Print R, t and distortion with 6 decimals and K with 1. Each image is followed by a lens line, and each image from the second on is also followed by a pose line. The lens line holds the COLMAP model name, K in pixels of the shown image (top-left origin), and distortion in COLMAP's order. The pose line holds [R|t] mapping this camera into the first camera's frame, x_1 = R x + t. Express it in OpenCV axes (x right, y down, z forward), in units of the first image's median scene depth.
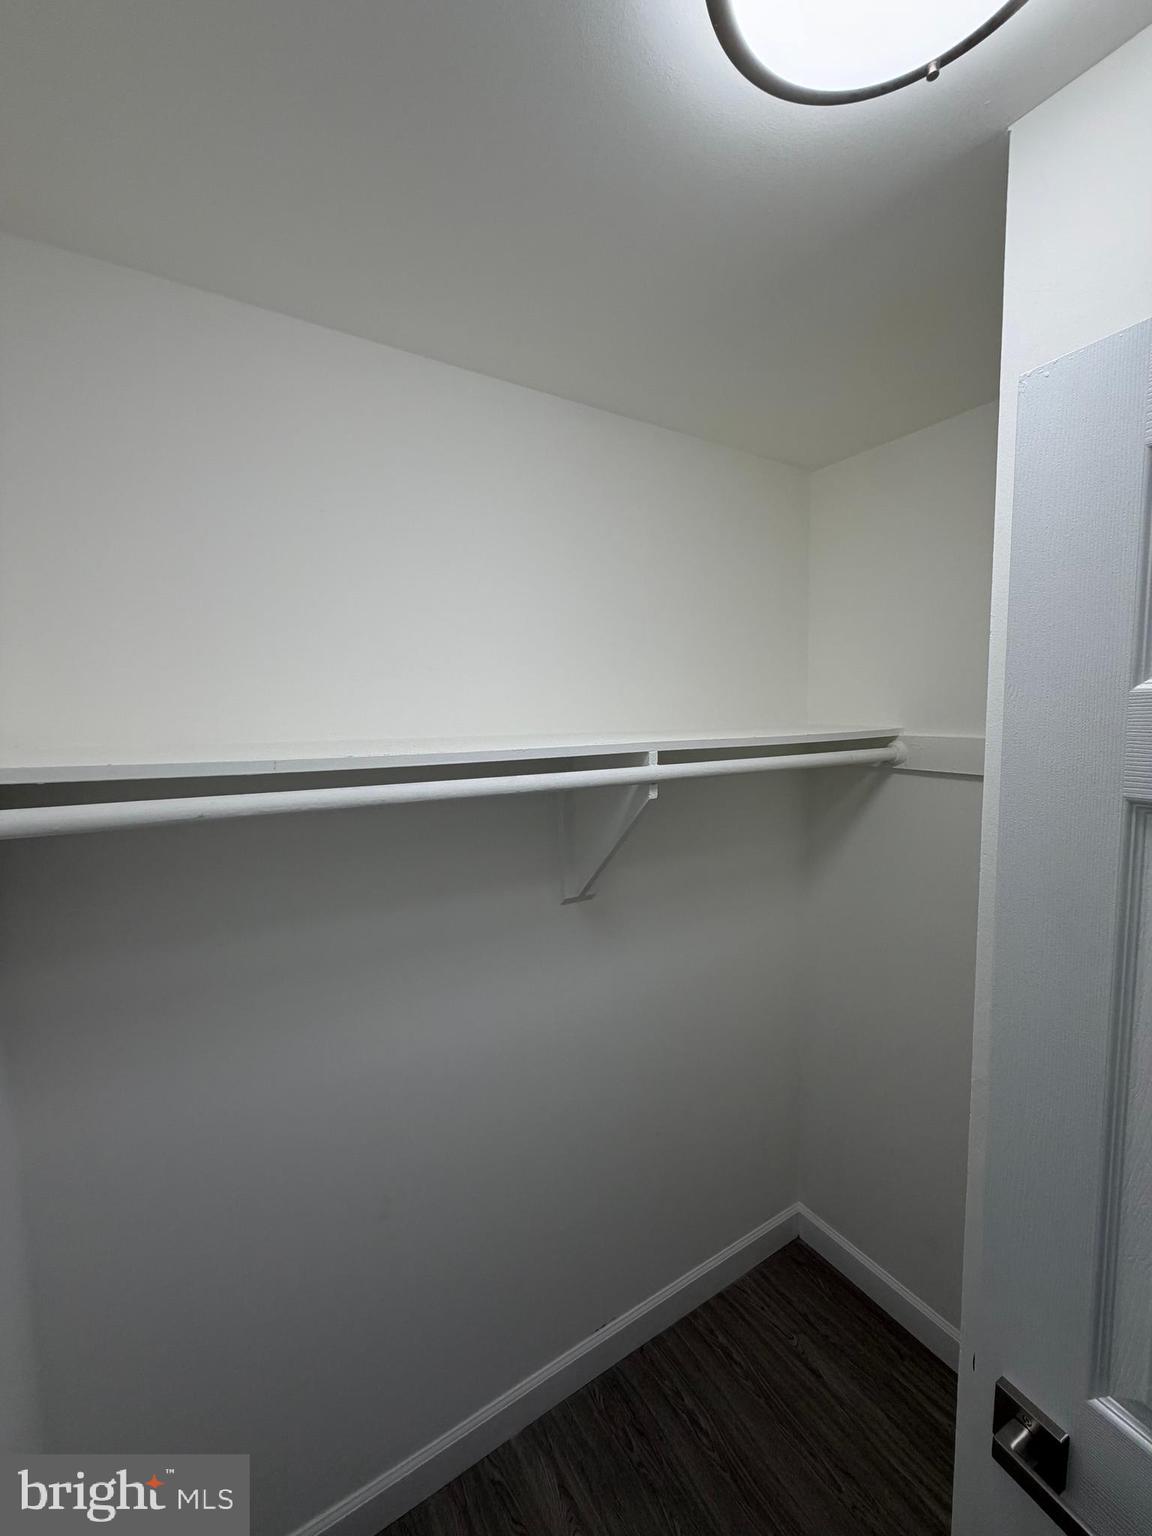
lens RADIAL K [[611.0, 0, 572.5], [0, 611.0, 775.0], [0, 0, 1]] dist [0.000389, 0.000564]
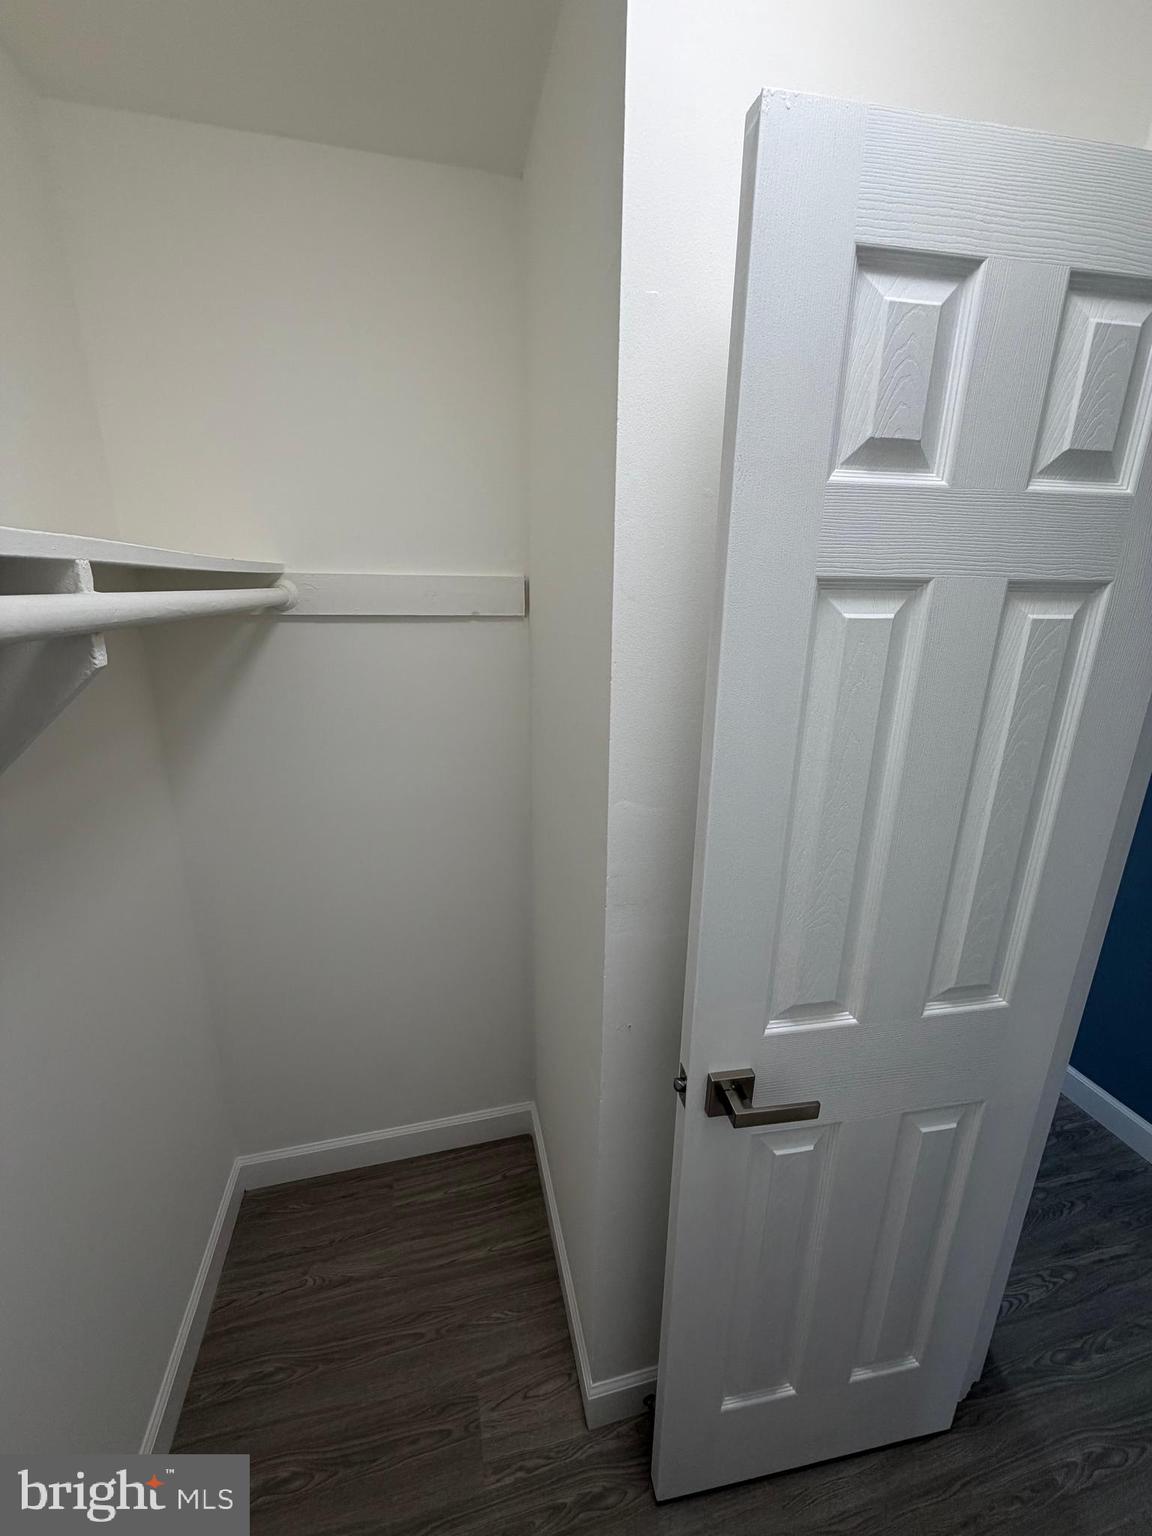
lens RADIAL K [[611.0, 0, 577.7], [0, 611.0, 766.8], [0, 0, 1]] dist [0.000389, 0.000564]
pose [[0.302206, -0.254929, 0.918522, -0.159330], [0.087138, 0.966930, 0.239695, 0.024560], [-0.949252, 0.007601, 0.314426, 0.375191]]
